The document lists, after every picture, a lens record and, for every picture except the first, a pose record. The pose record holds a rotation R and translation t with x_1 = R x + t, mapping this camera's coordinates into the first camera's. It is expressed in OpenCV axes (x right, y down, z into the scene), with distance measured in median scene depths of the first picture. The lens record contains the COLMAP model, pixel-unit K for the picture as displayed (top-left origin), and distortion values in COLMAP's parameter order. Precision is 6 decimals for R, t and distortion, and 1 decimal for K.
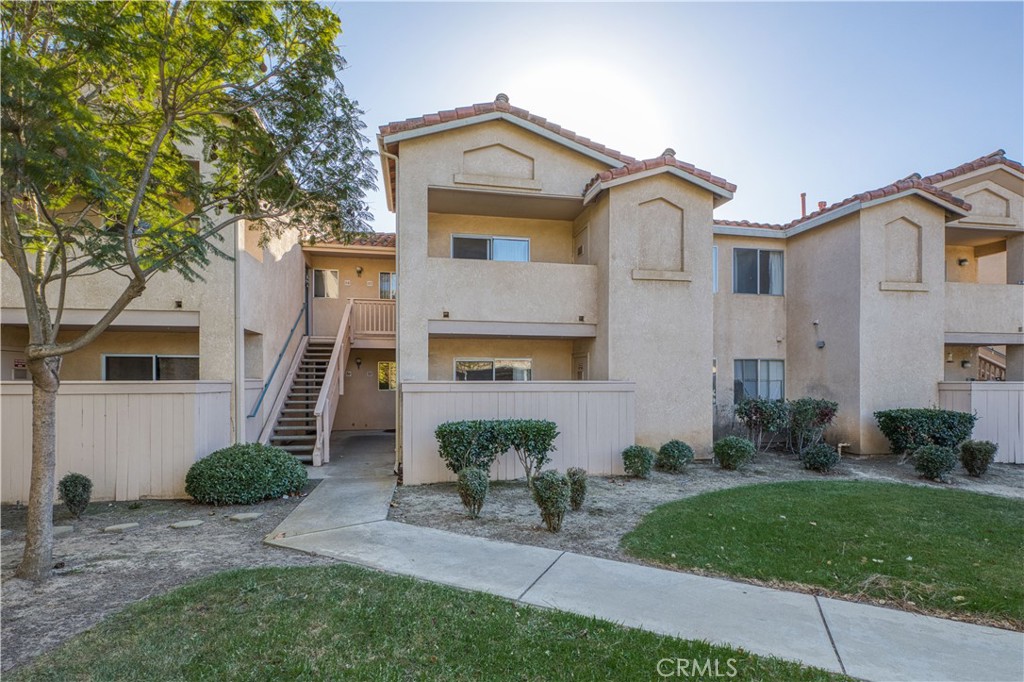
lens RADIAL K [[419.7, 0, 512.8], [0, 419.7, 344.7], [0, 0, 1]] dist [0.000371, 0.000135]
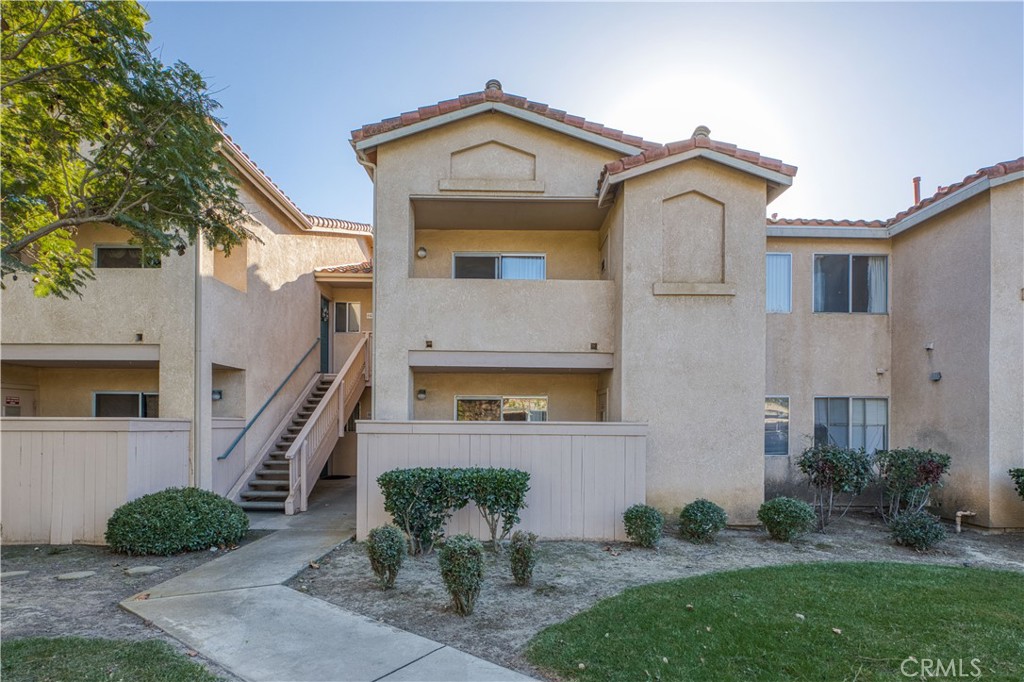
lens RADIAL K [[465.8, 0, 512.2], [0, 465.8, 385.7], [0, 0, 1]] dist [-0.000299, -0.000040]
pose [[0.987254, -0.005039, -0.159075, 0.156880], [0.005332, 0.999985, 0.001413, 0.012522], [0.159066, -0.002243, 0.987265, 0.084558]]
